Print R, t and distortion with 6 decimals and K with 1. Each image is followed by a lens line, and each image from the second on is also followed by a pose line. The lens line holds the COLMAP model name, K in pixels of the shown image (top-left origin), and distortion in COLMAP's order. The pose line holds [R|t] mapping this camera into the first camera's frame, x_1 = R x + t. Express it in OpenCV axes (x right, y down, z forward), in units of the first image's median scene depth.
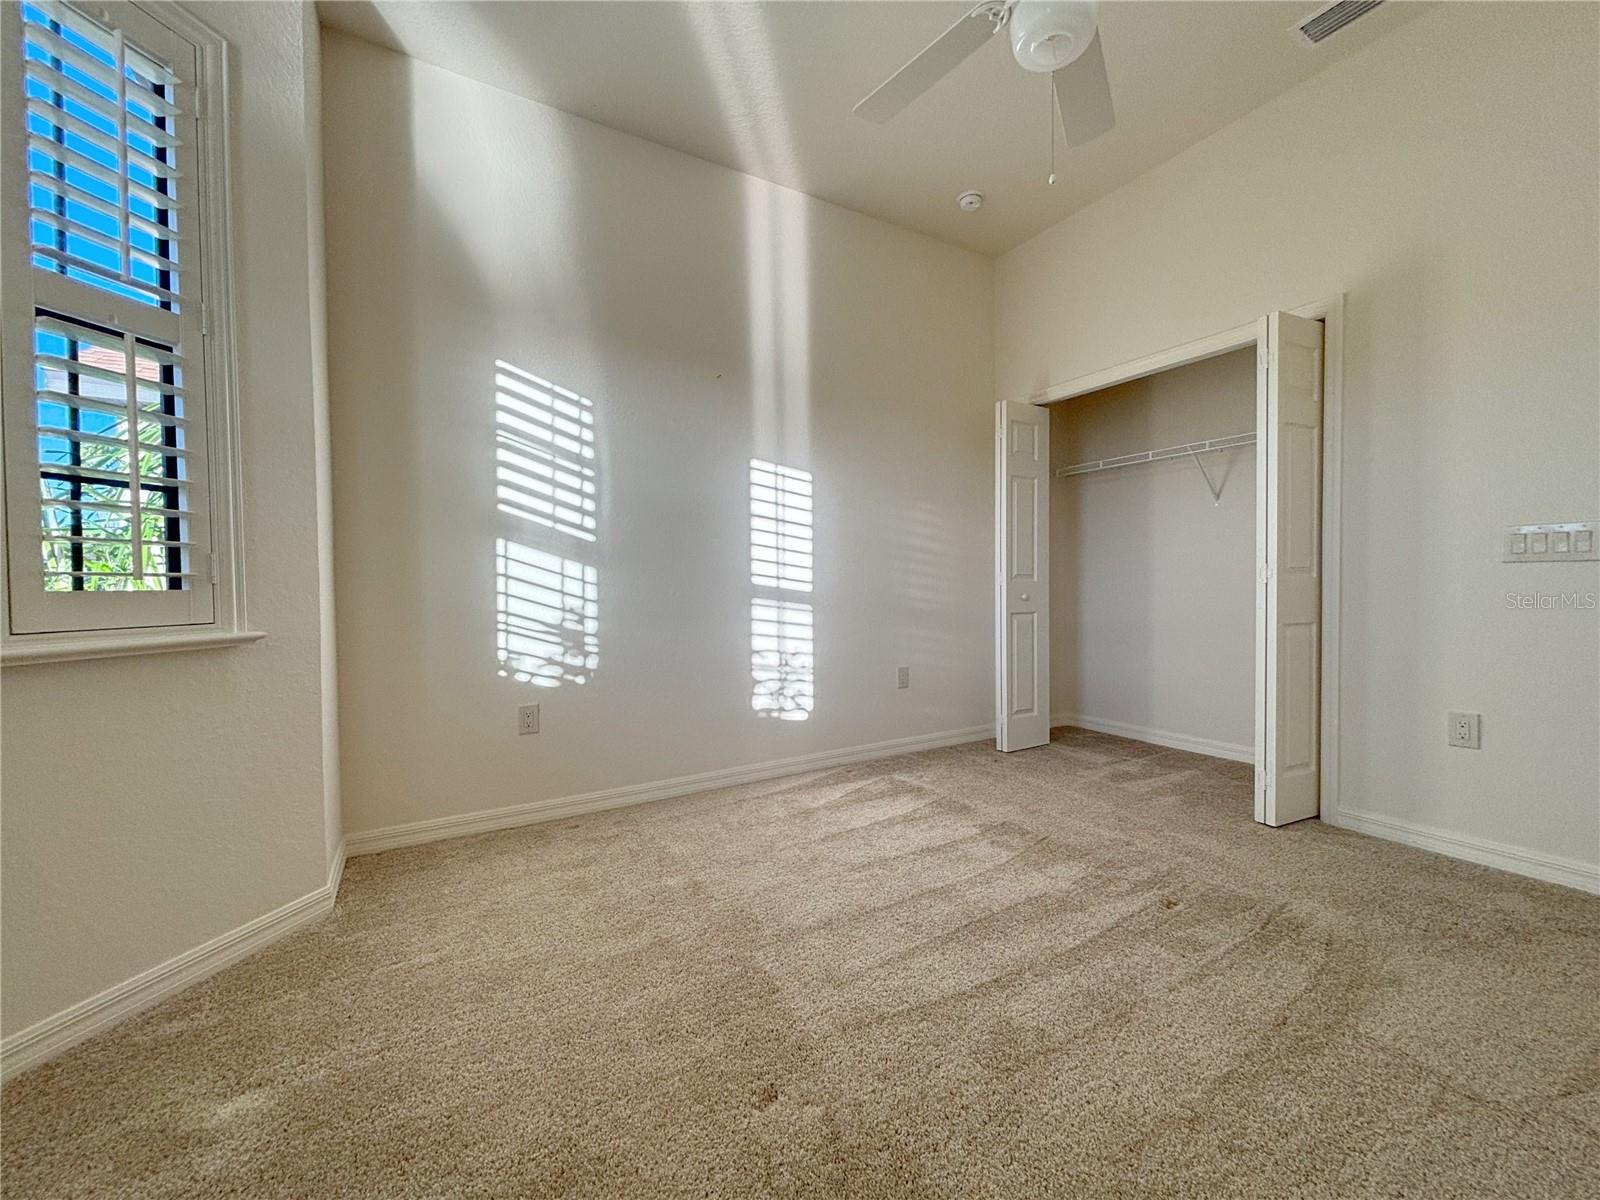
lens RADIAL K [[640.7, 0, 795.4], [0, 640.7, 602.8], [0, 0, 1]] dist [-0.001019, -0.000183]
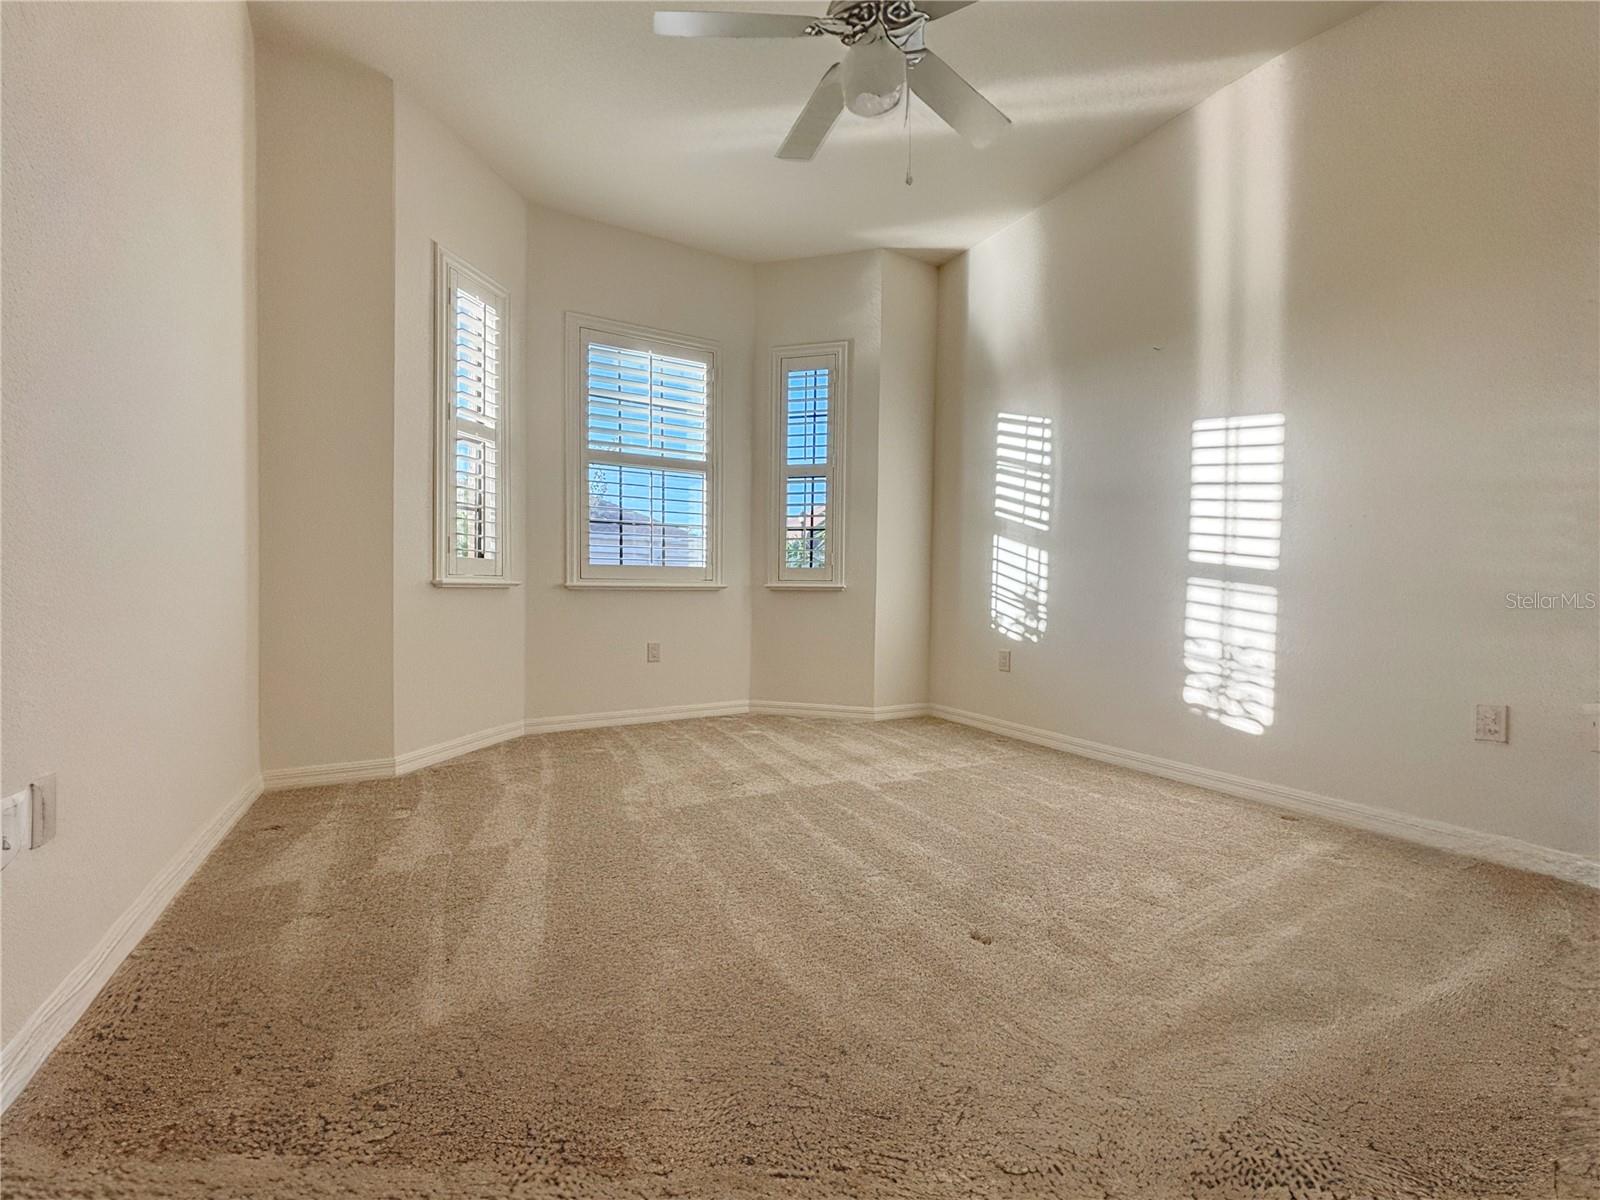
lens RADIAL K [[640.7, 0, 795.4], [0, 640.7, 602.8], [0, 0, 1]] dist [-0.001019, -0.000183]
pose [[-0.030525, 0.034541, -0.998937, 0.966431], [-0.039074, 0.998598, 0.035724, 0.020394], [0.998770, 0.040123, -0.029133, 0.549319]]
